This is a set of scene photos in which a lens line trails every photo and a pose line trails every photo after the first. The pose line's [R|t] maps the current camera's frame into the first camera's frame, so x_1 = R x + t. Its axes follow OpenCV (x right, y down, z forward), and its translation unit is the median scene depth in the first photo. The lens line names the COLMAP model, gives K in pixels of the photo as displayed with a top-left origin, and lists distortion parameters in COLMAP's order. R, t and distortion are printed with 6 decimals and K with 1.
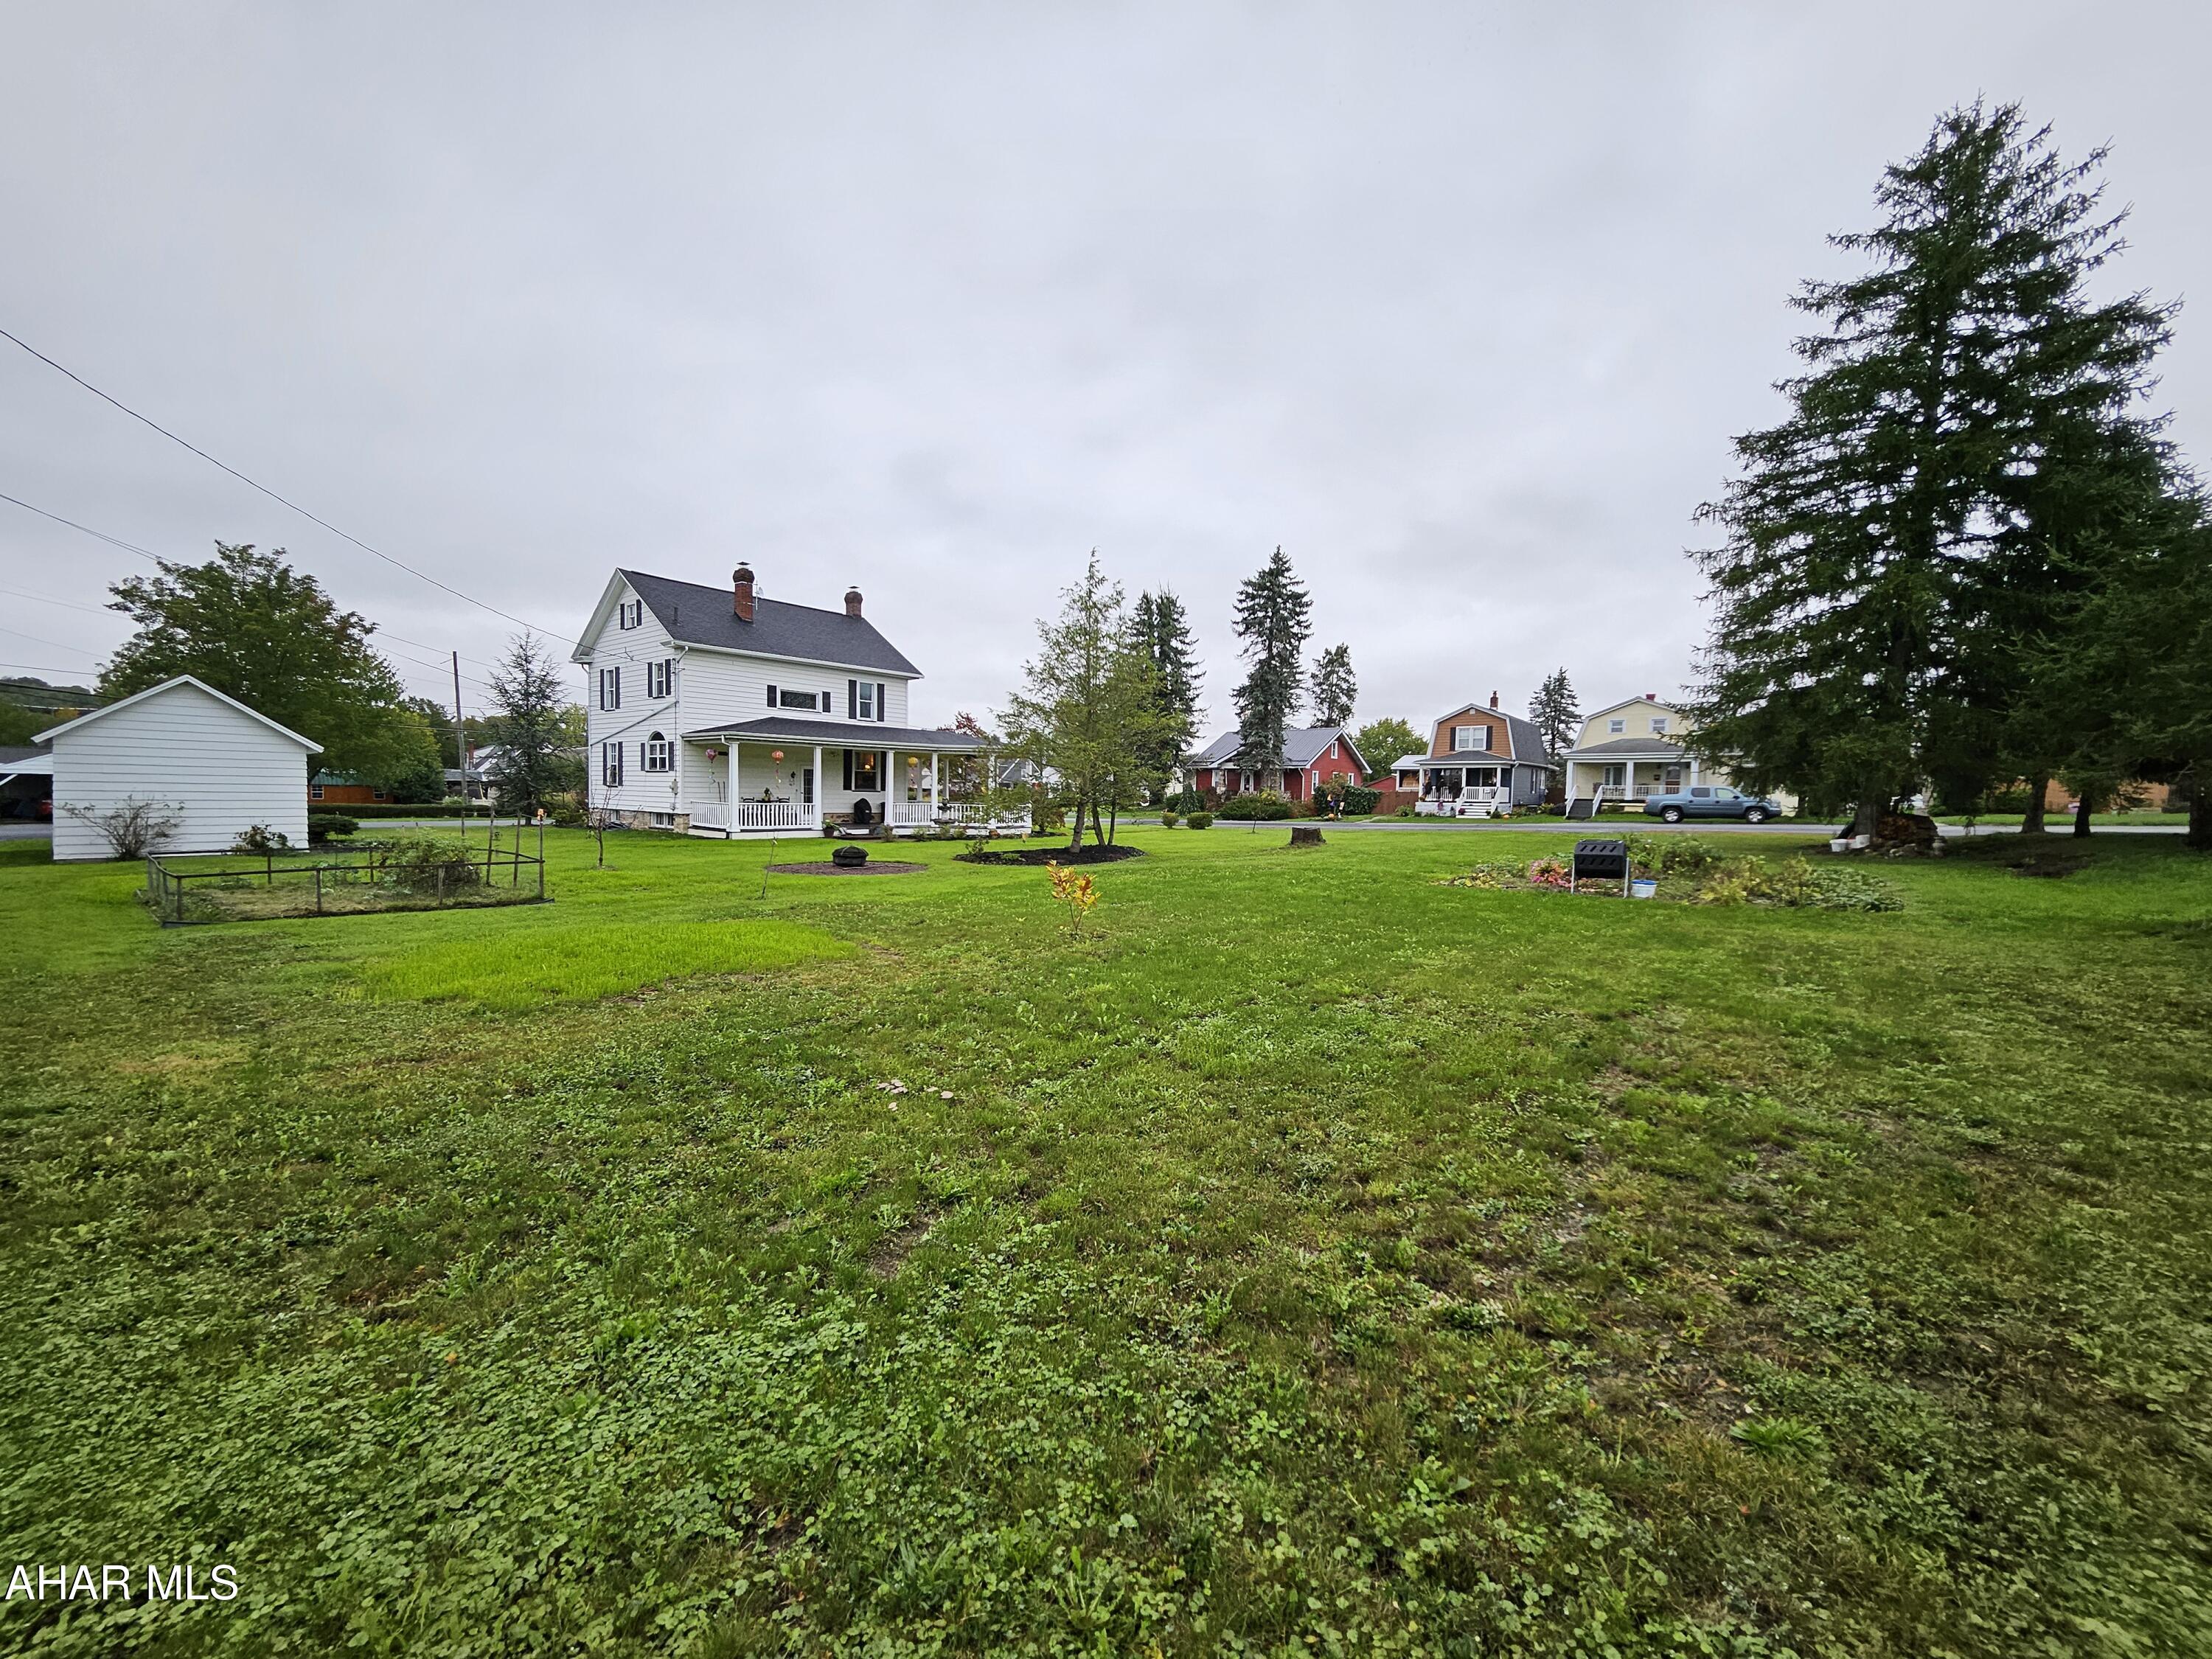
lens RADIAL K [[883.2, 0, 1109.8], [0, 883.2, 820.2], [0, 0, 1]] dist [0.001159, -0.000536]
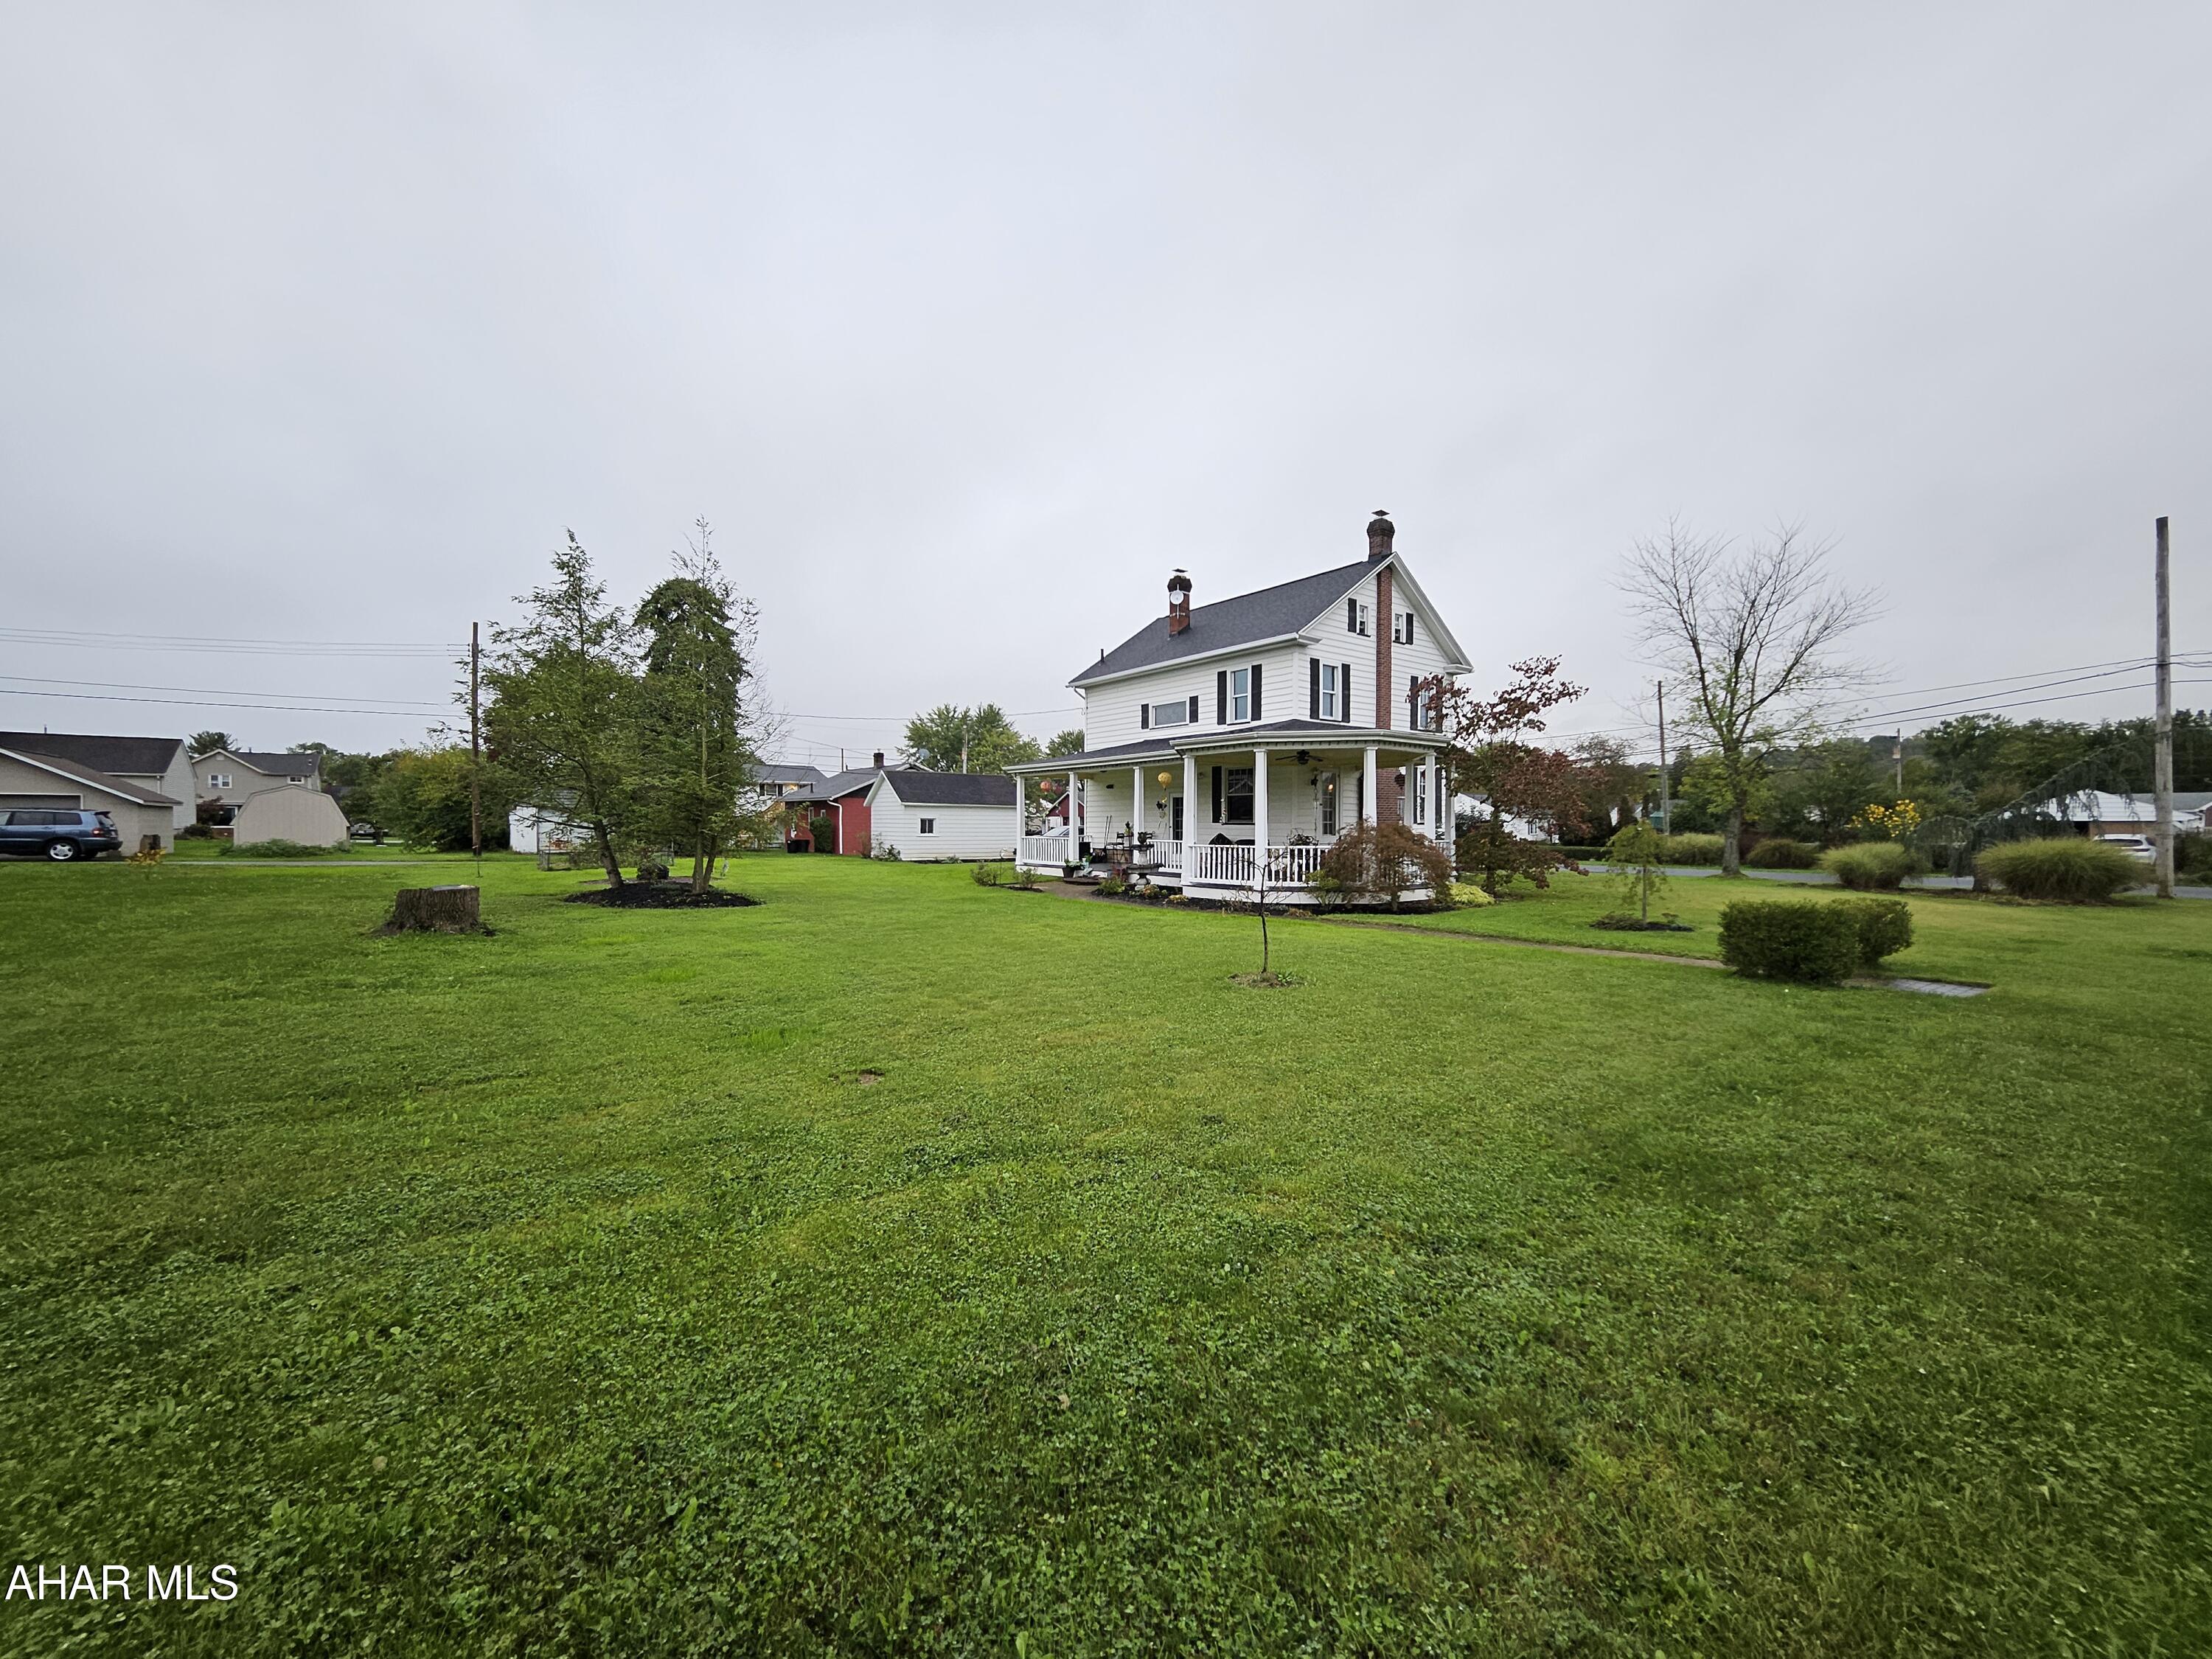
lens RADIAL K [[883.2, 0, 1105.6], [0, 883.2, 824.4], [0, 0, 1]] dist [0.001159, -0.000536]
pose [[-0.241980, -0.027621, -0.969888, 0.439030], [-0.052070, 0.998524, -0.015446, -0.017496], [0.968883, 0.046765, -0.243061, 1.109288]]
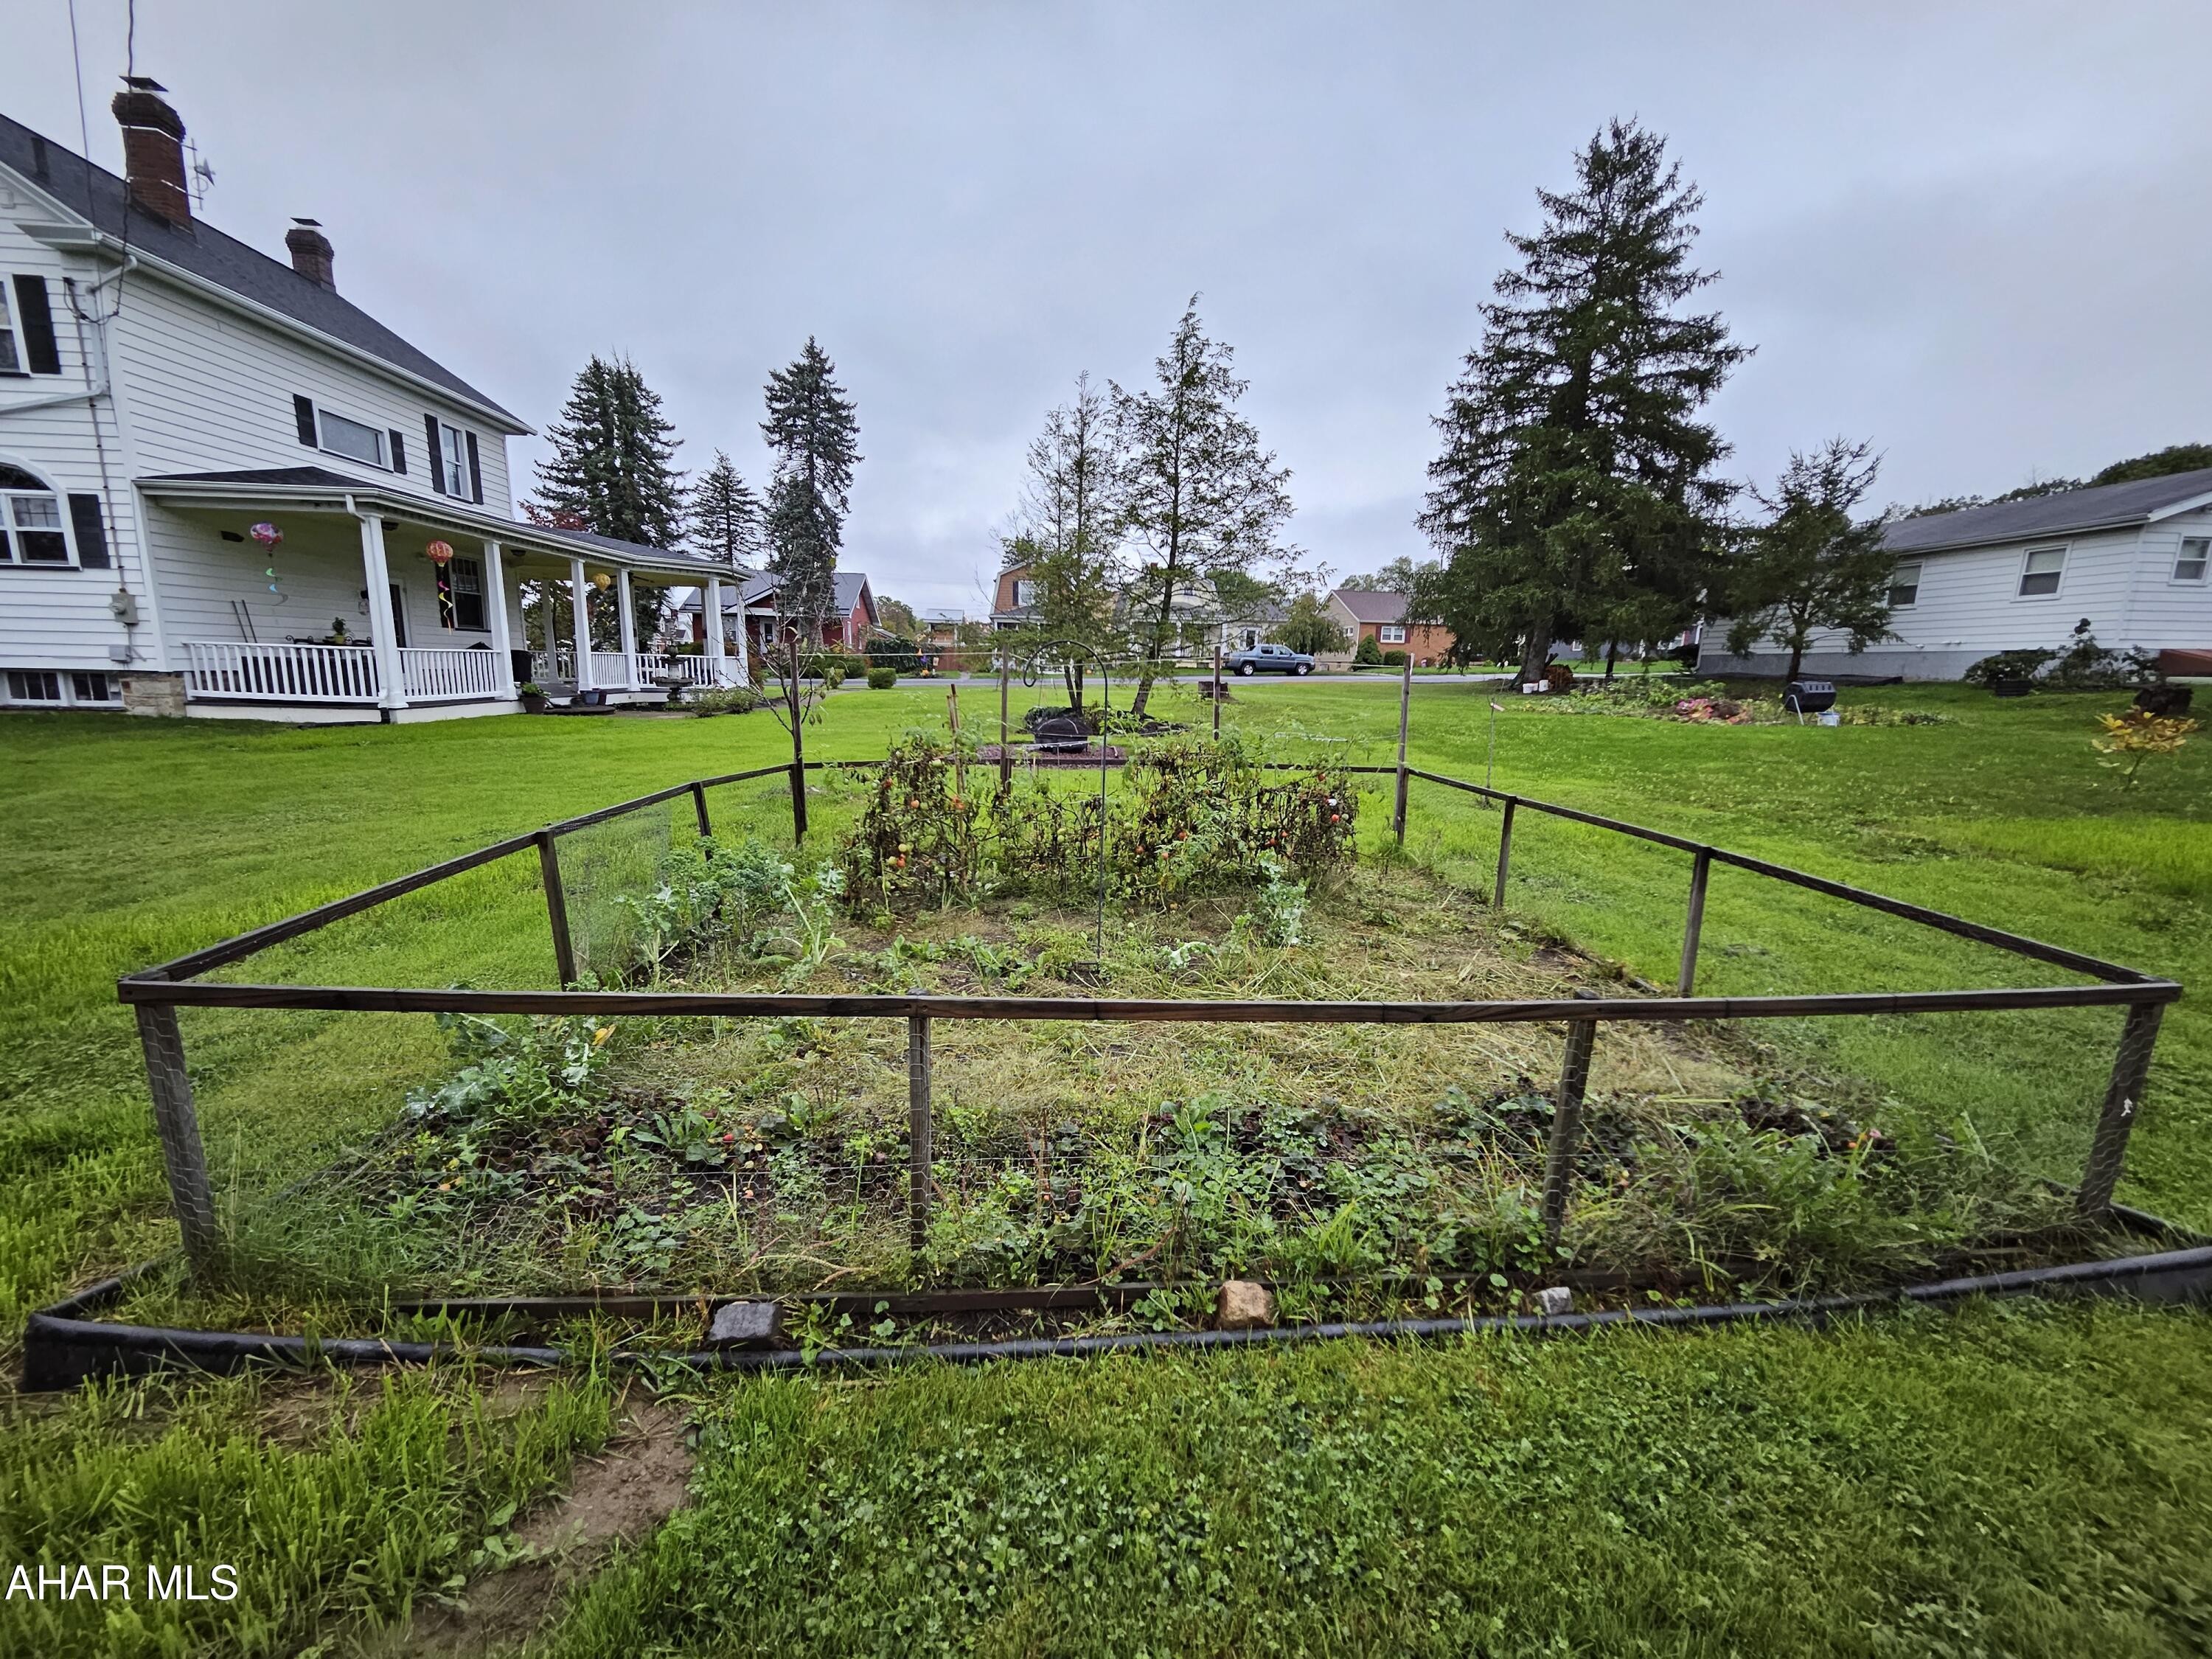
lens RADIAL K [[883.2, 0, 1112.3], [0, 883.2, 831.1], [0, 0, 1]] dist [0.001159, -0.000536]
pose [[0.717759, -0.129361, 0.684170, -0.400542], [0.011618, 0.984679, 0.173992, -0.000057], [-0.696195, -0.116935, 0.708265, 0.311663]]
